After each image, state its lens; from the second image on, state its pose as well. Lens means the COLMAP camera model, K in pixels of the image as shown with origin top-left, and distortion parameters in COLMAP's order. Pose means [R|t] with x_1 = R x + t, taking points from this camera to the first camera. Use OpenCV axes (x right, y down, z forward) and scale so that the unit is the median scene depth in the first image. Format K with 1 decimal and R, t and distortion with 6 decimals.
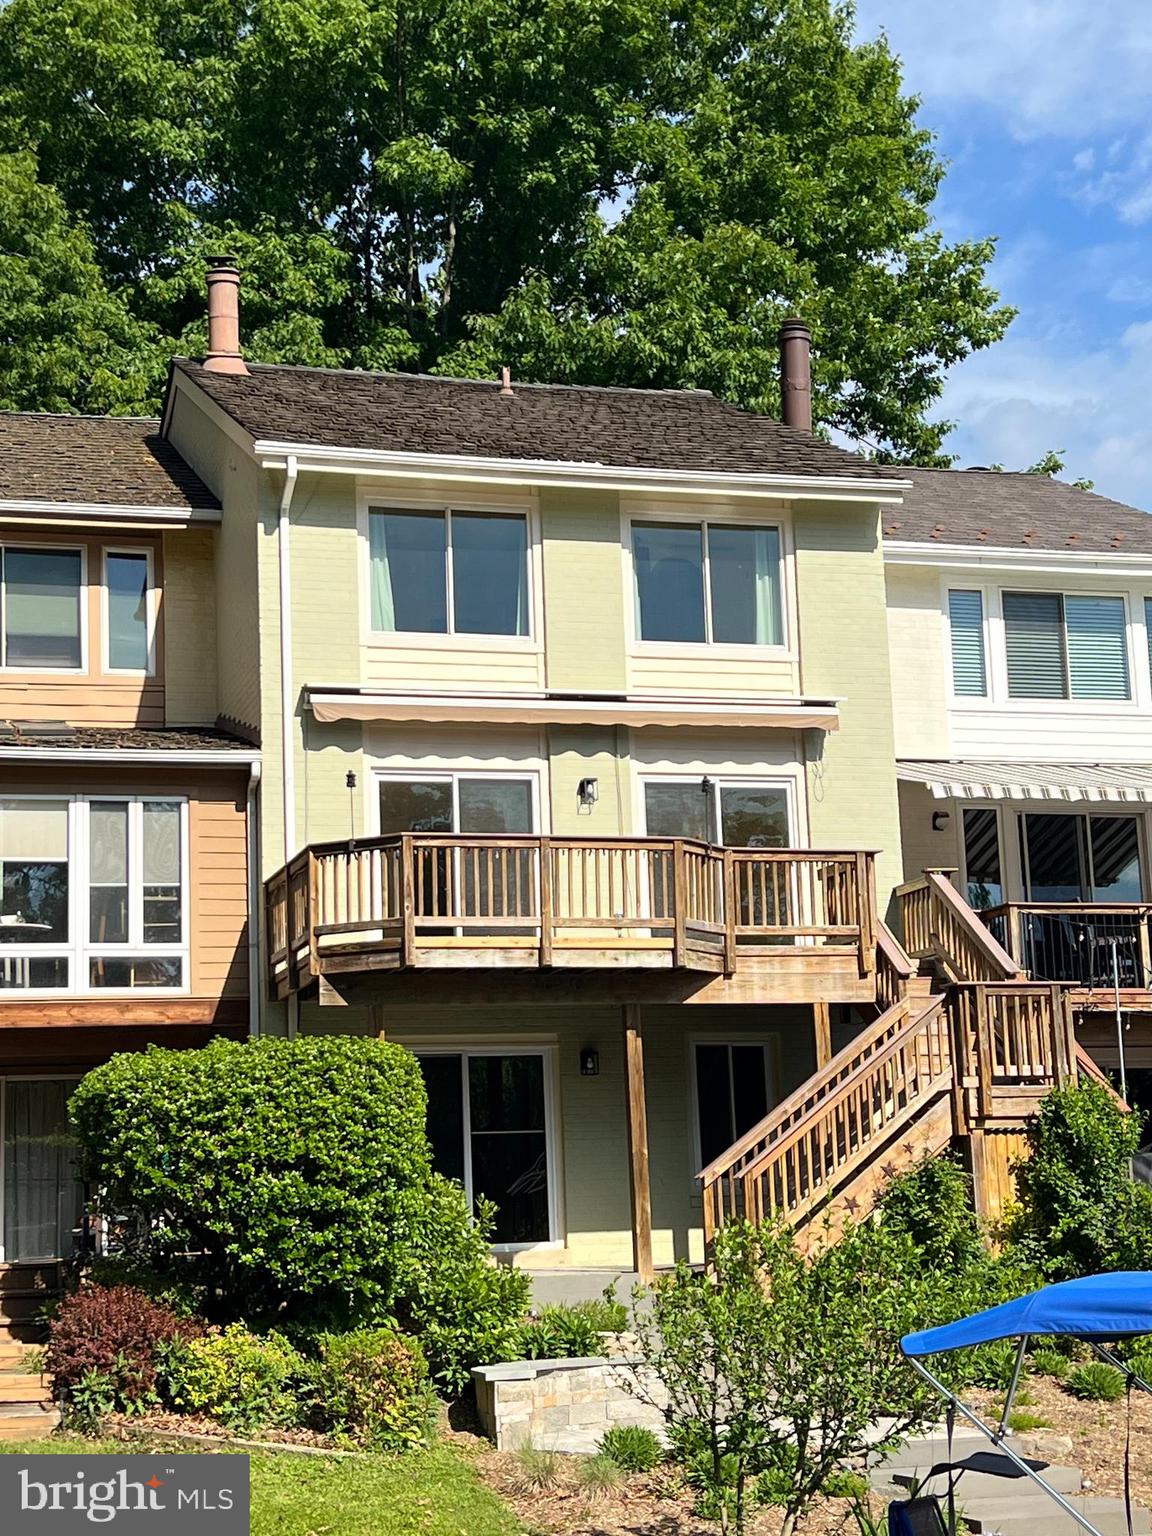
lens RADIAL K [[2549.5, 0, 576.0], [0, 2549.5, 768.0], [0, 0, 1]] dist [0.163642, -0.125289]
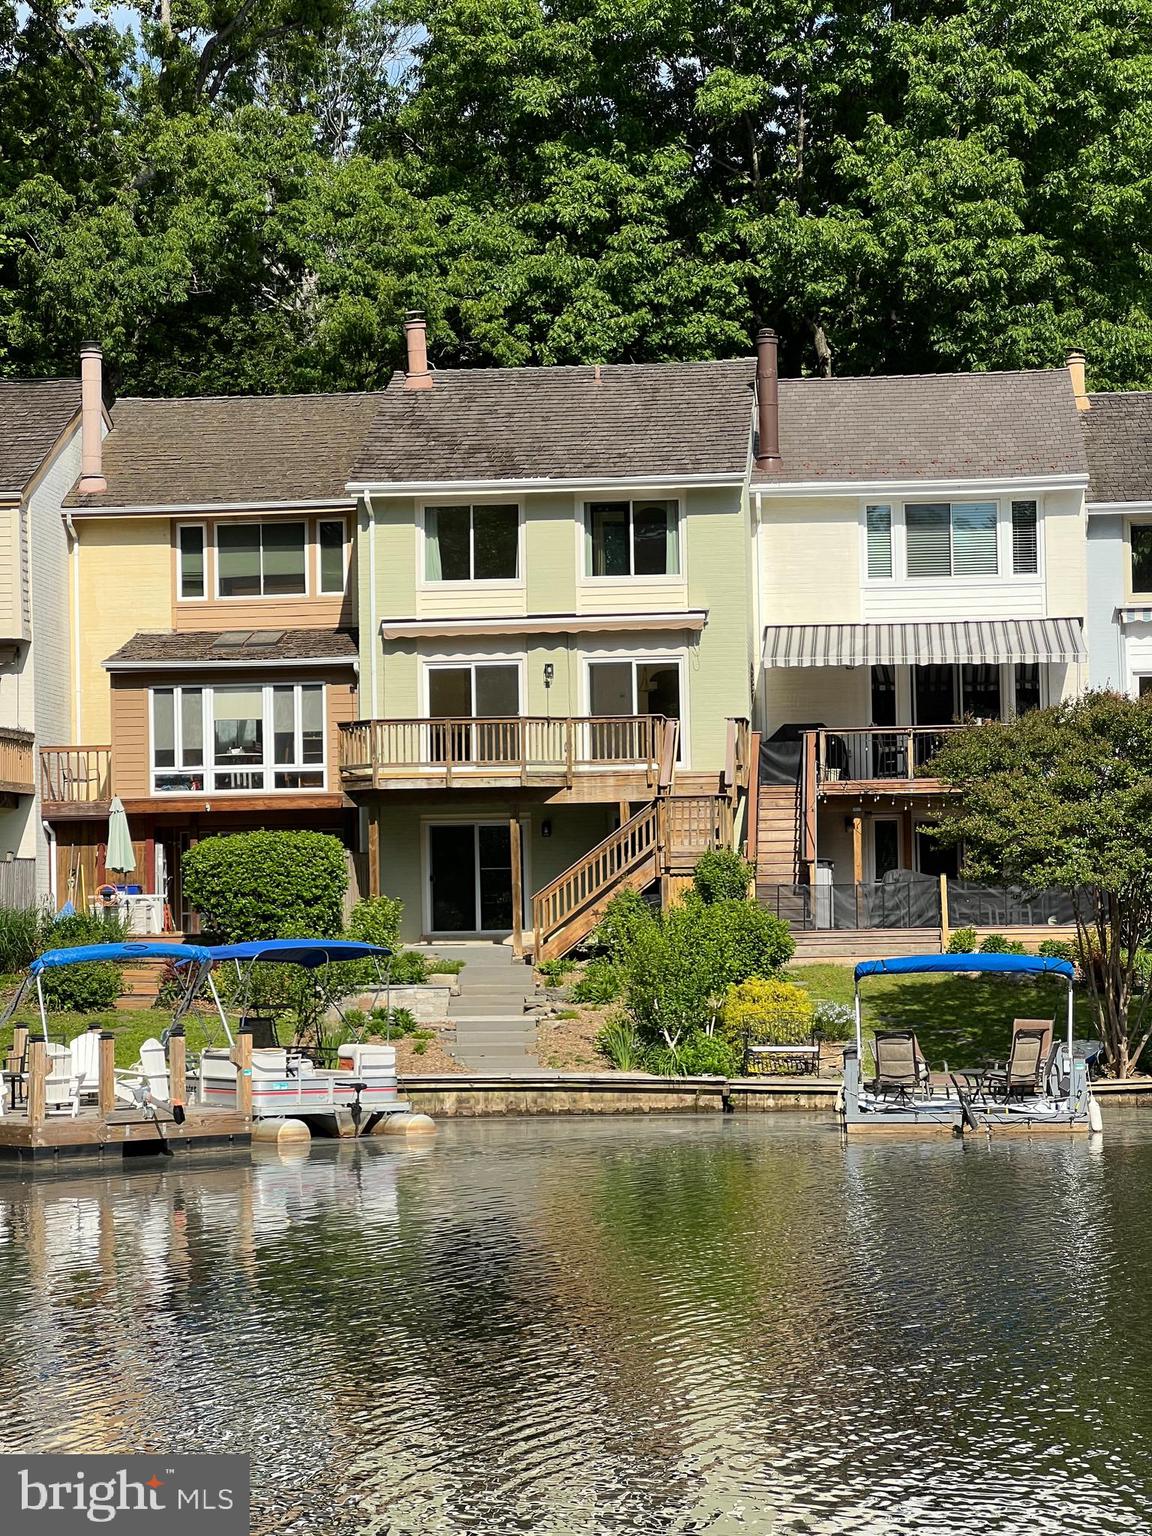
lens RADIAL K [[3401.6, 0, 576.0], [0, 3401.6, 768.0], [0, 0, 1]] dist [-0.076474, 4.182258]
pose [[0.924187, 0.000953, -0.381938, 0.933791], [0.053742, 0.989724, 0.132511, -0.238578], [0.378140, -0.142991, 0.914639, -1.138970]]
